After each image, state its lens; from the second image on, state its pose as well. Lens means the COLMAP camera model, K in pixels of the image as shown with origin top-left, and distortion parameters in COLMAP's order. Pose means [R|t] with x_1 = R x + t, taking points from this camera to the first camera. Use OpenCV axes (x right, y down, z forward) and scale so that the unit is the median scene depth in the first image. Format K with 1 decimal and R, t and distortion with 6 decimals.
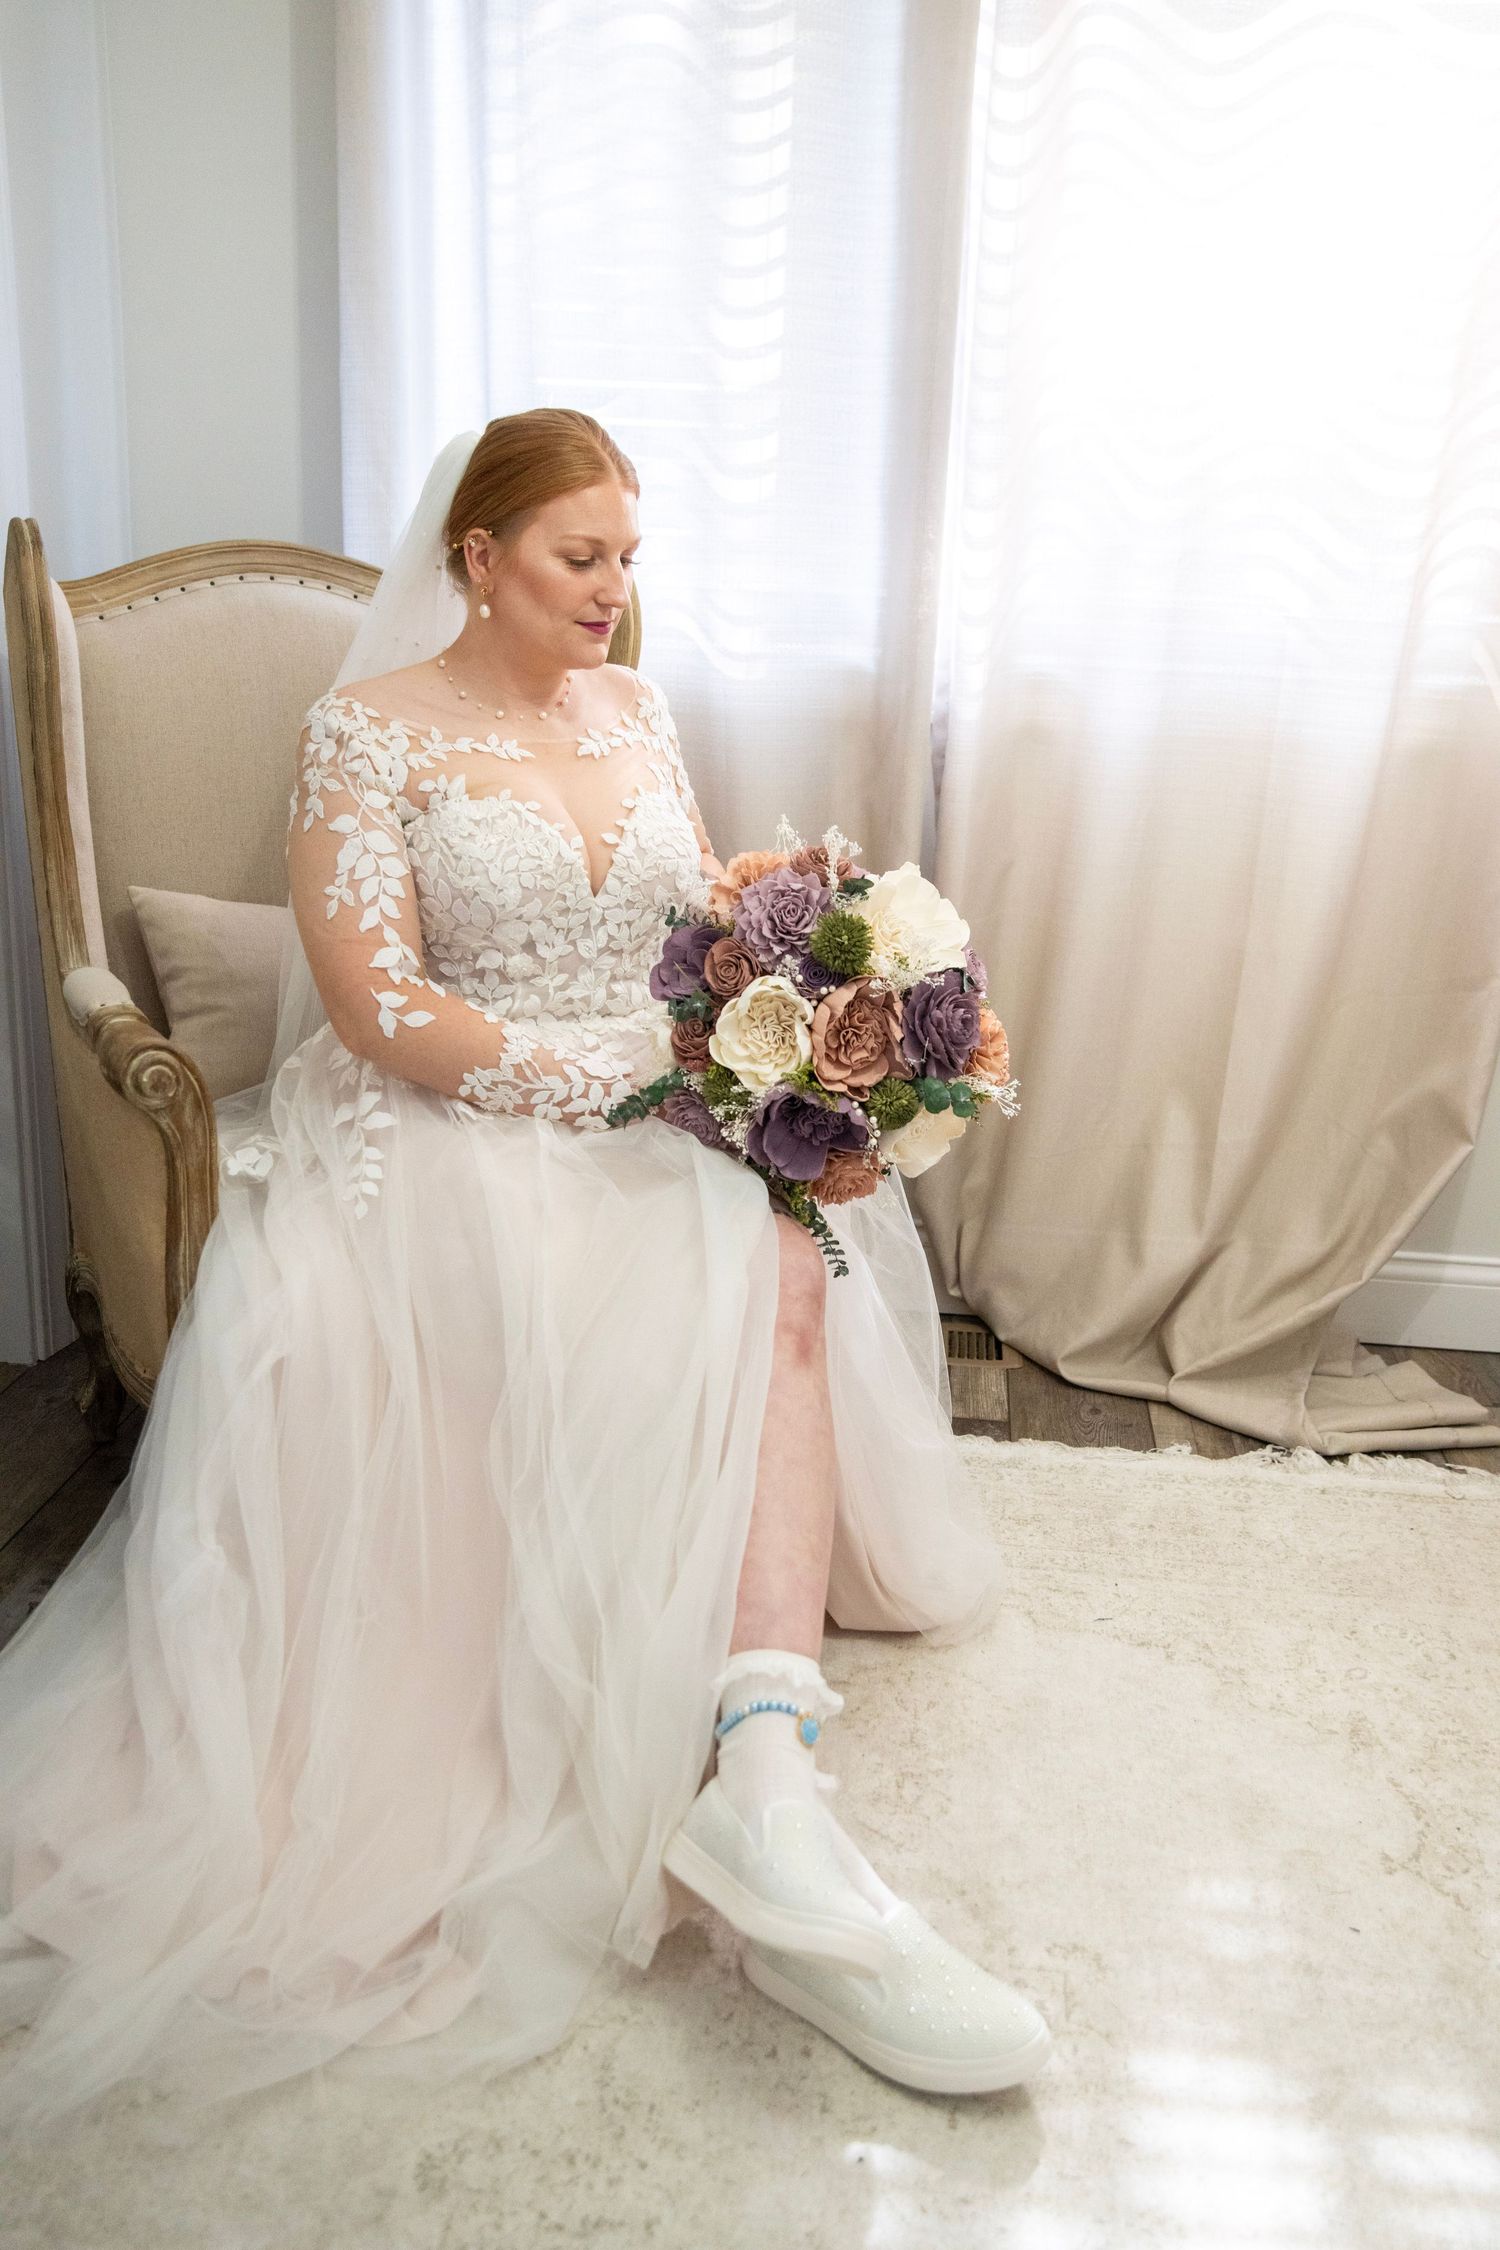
lens RADIAL K [[2170.8, 0, 750.0], [0, 2170.8, 1125.0], [0, 0, 1]] dist [0.002832, -0.000181]
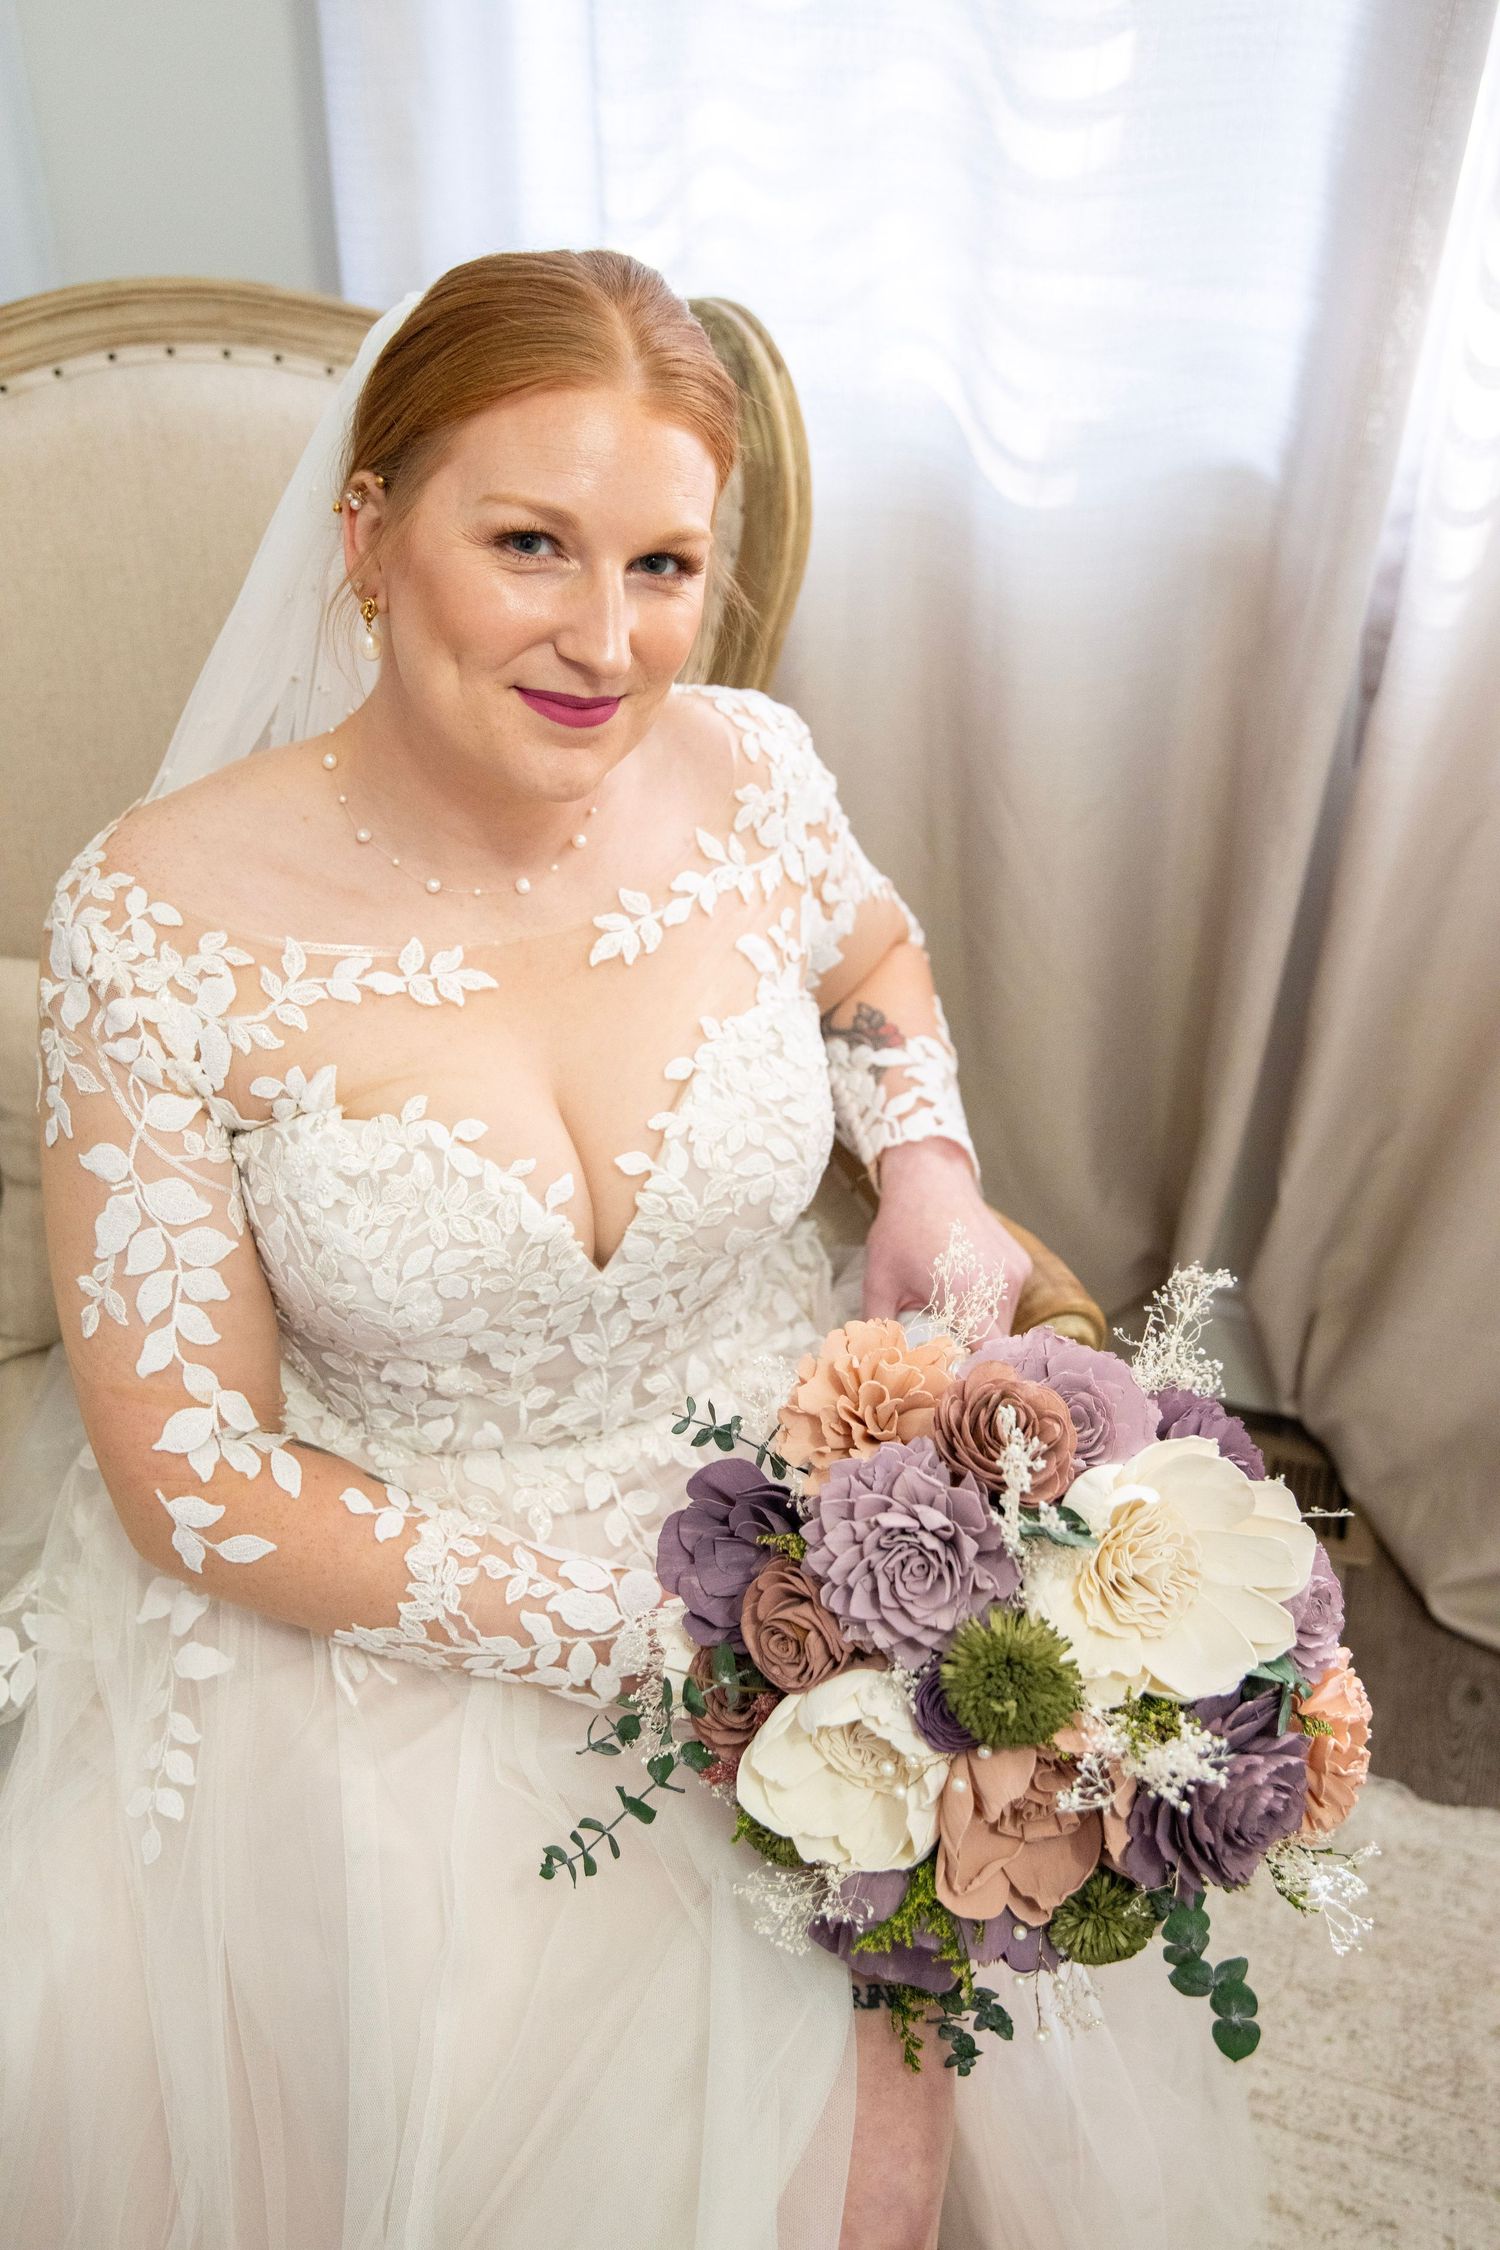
lens RADIAL K [[2017.7, 0, 750.0], [0, 2017.7, 1125.0], [0, 0, 1]] dist [0.036226, 0.002402]
pose [[0.977432, 0.104280, -0.183720, 0.050466], [-0.025758, 0.922013, 0.386301, -0.332630], [0.209676, -0.372850, 0.903891, 0.589253]]
